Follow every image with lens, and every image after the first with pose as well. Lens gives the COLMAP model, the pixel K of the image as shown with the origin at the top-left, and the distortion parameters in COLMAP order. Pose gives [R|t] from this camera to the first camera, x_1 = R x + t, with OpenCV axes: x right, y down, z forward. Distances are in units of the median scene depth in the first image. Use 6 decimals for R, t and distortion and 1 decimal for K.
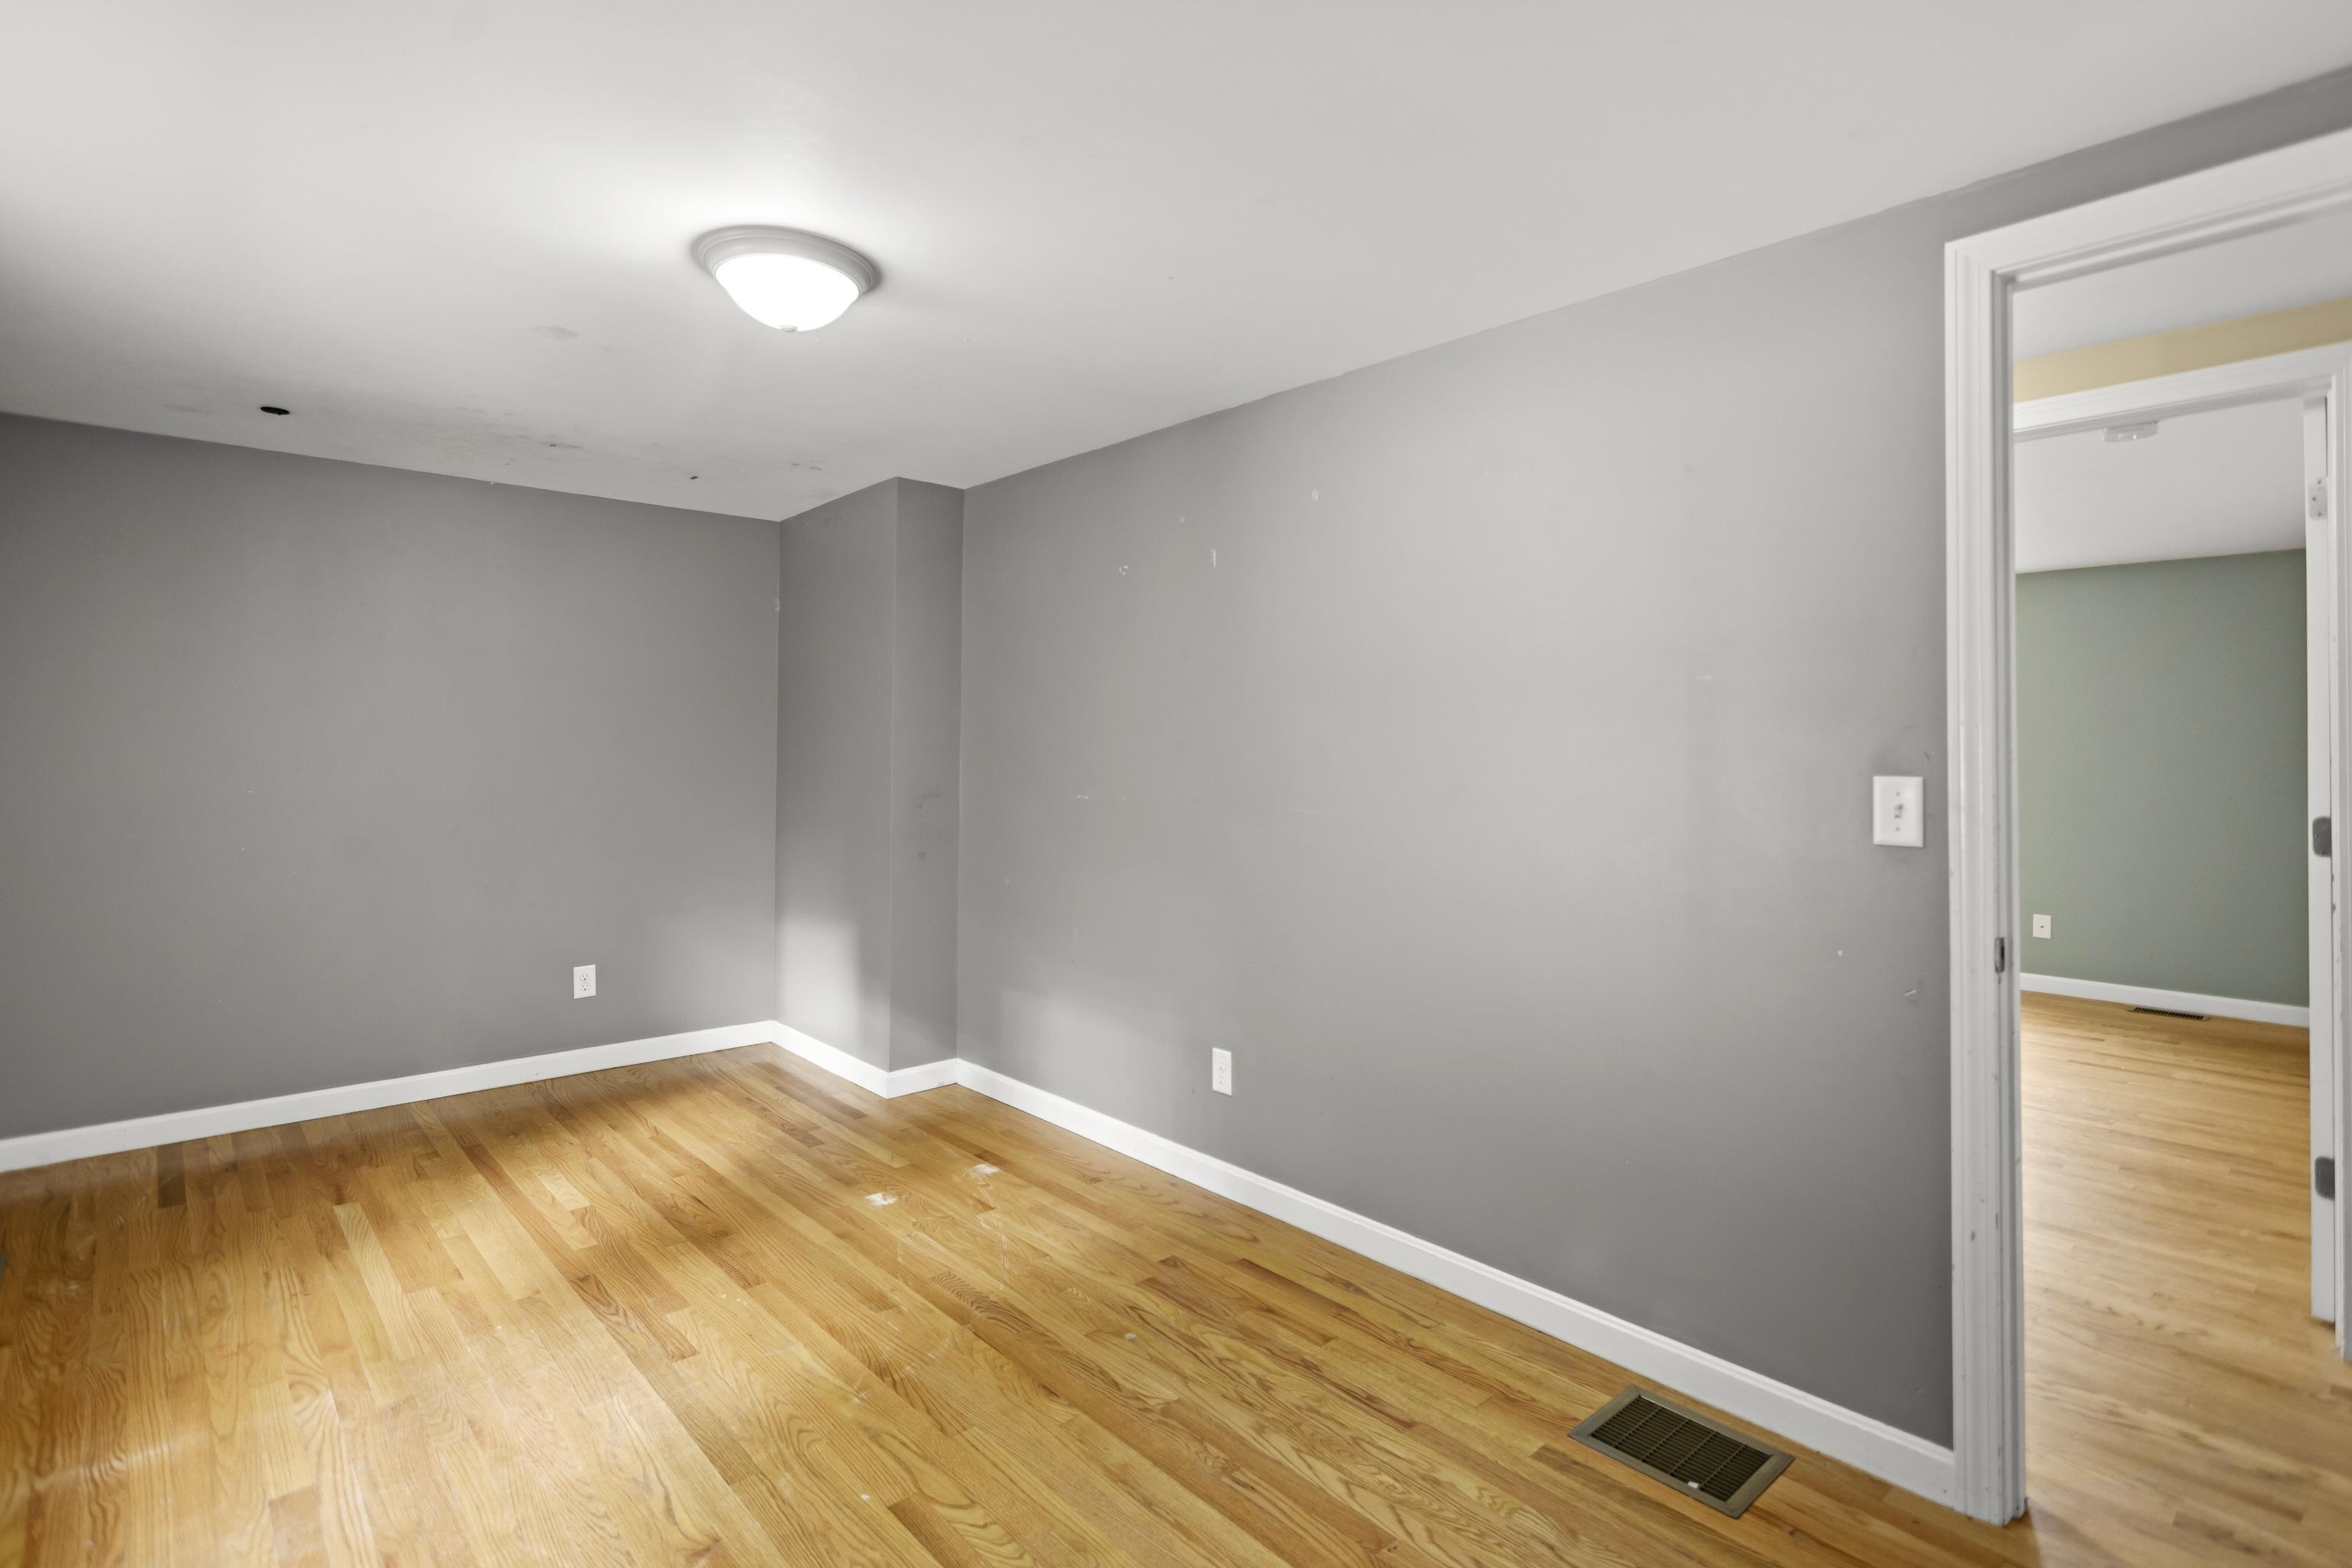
lens RADIAL K [[1122.6, 0, 1211.4], [0, 1122.6, 740.9], [0, 0, 1]] dist [0.000689, 0.000447]
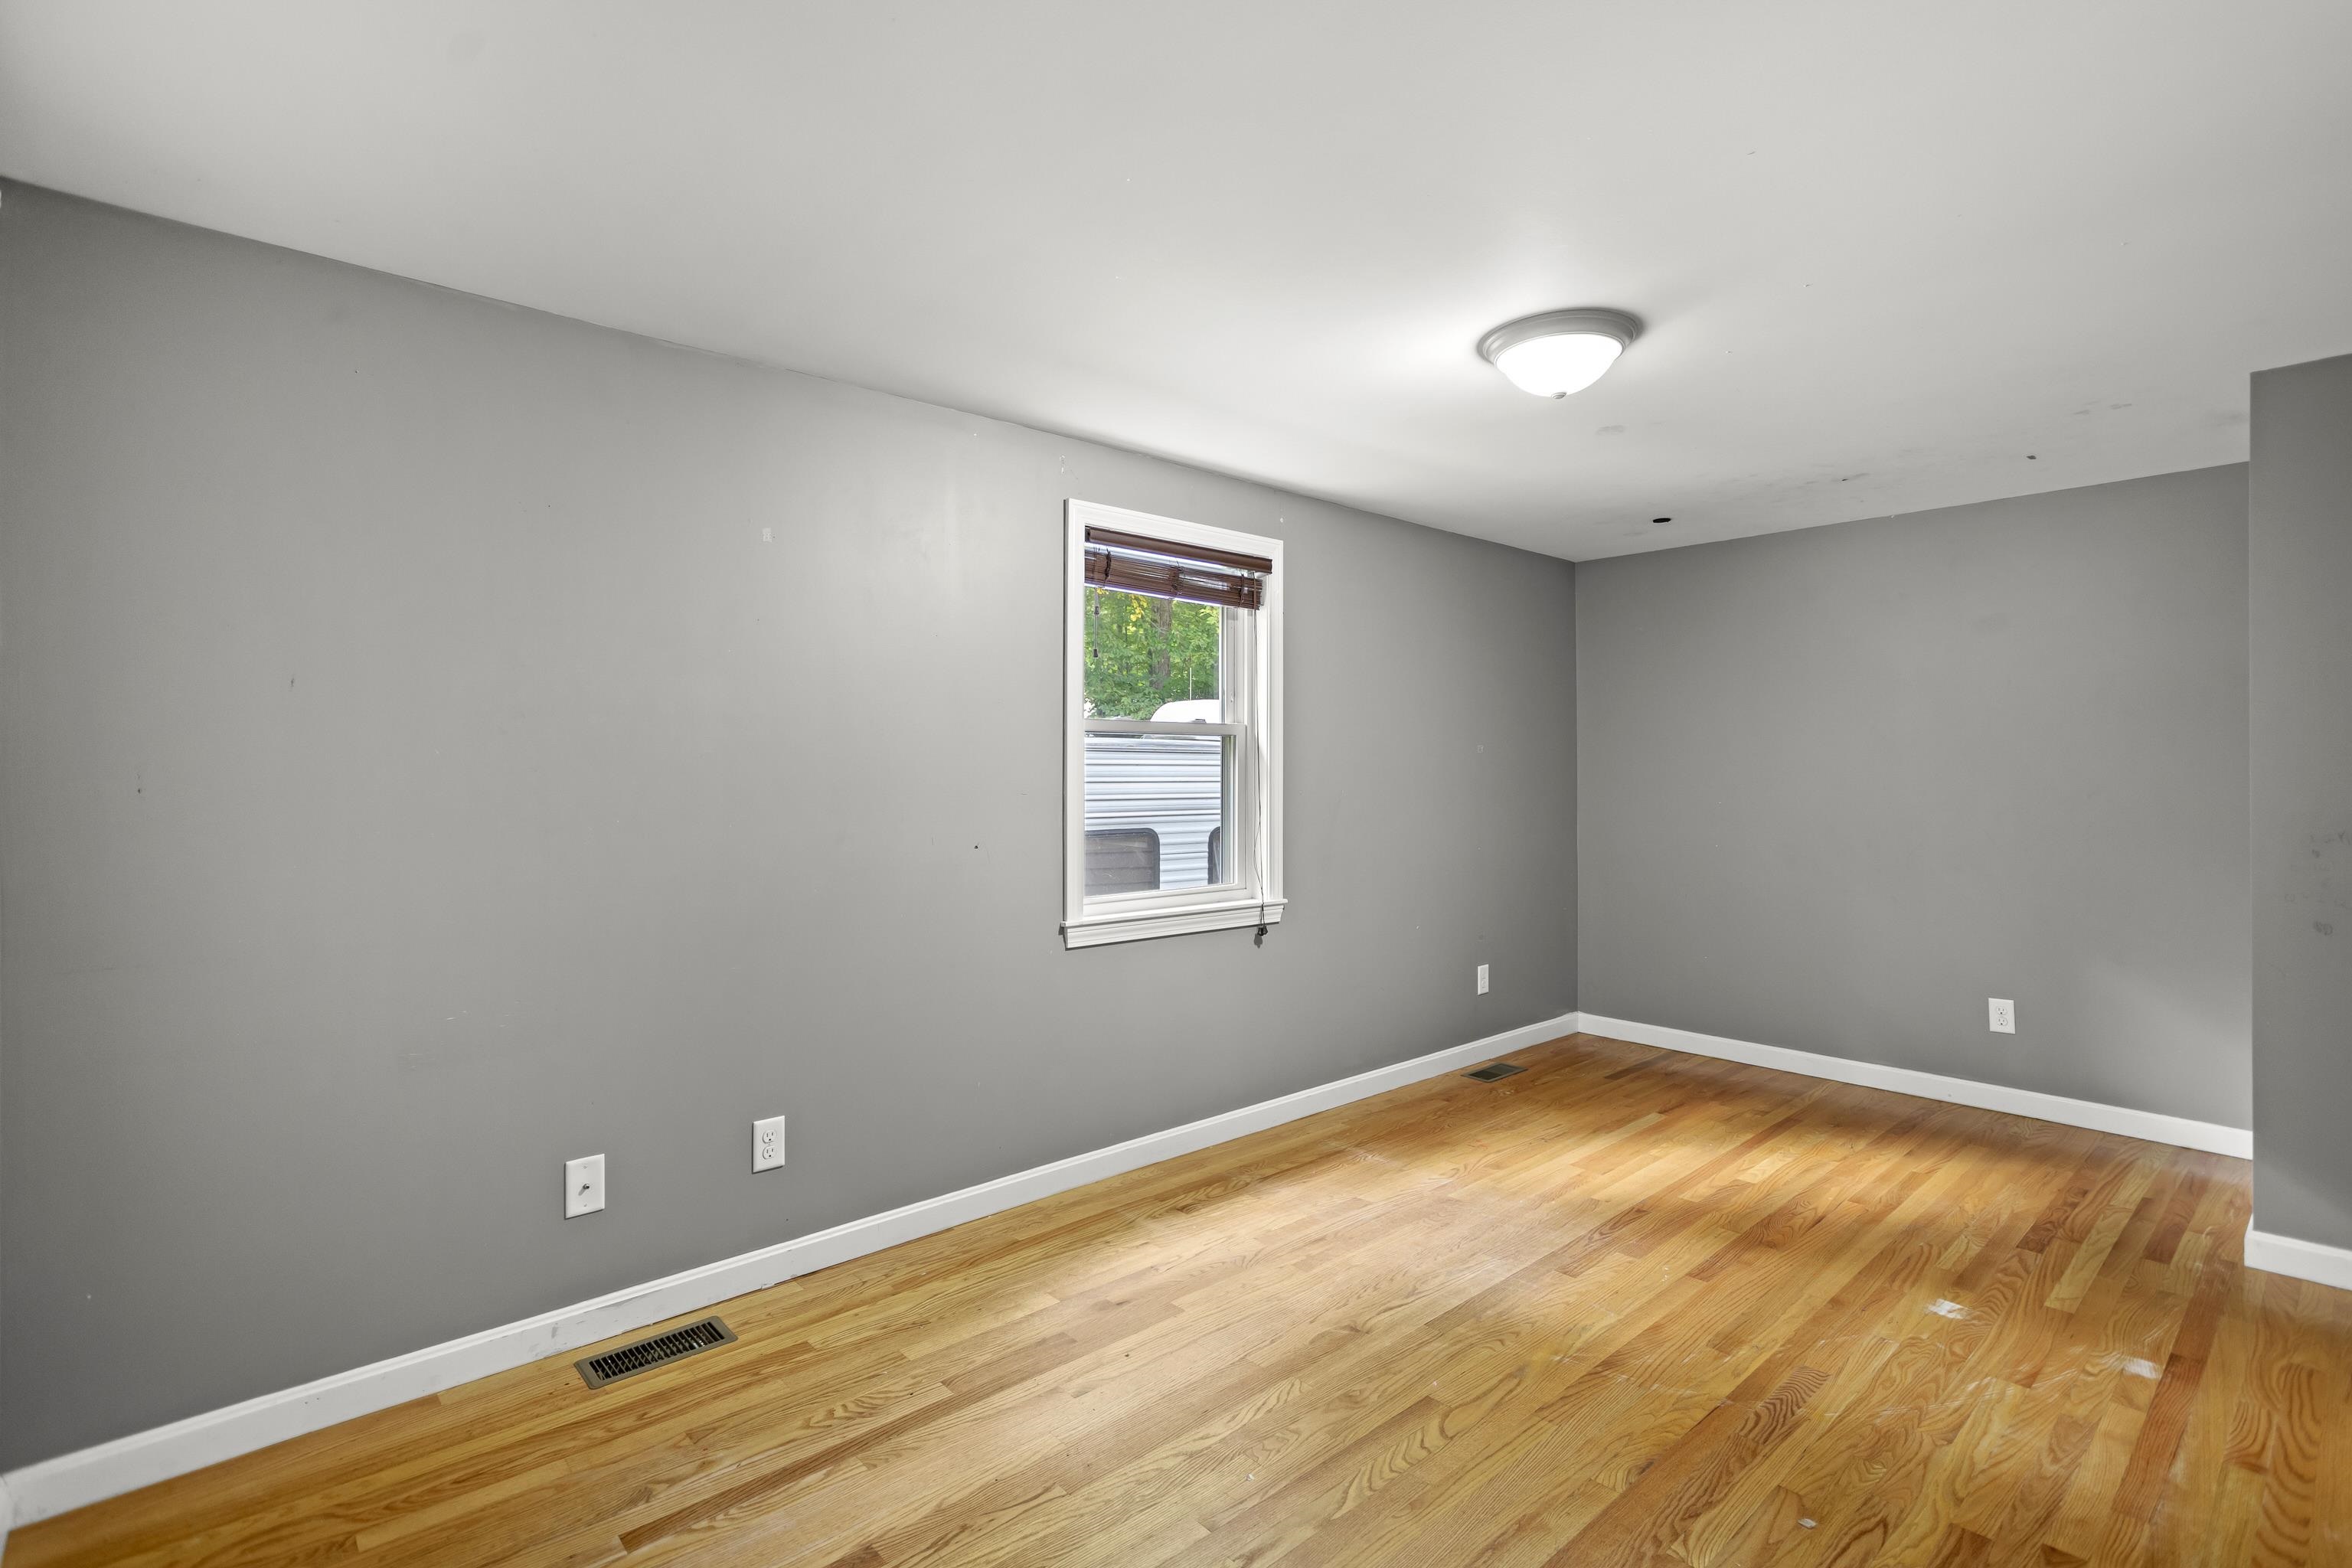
lens RADIAL K [[1122.6, 0, 1178.6], [0, 1122.6, 779.2], [0, 0, 1]] dist [0.000689, 0.000447]
pose [[-0.011844, 0.005239, -0.999916, 0.603960], [0.007927, 0.999955, 0.005145, 0.009244], [0.999898, -0.007865, -0.011885, 0.498084]]
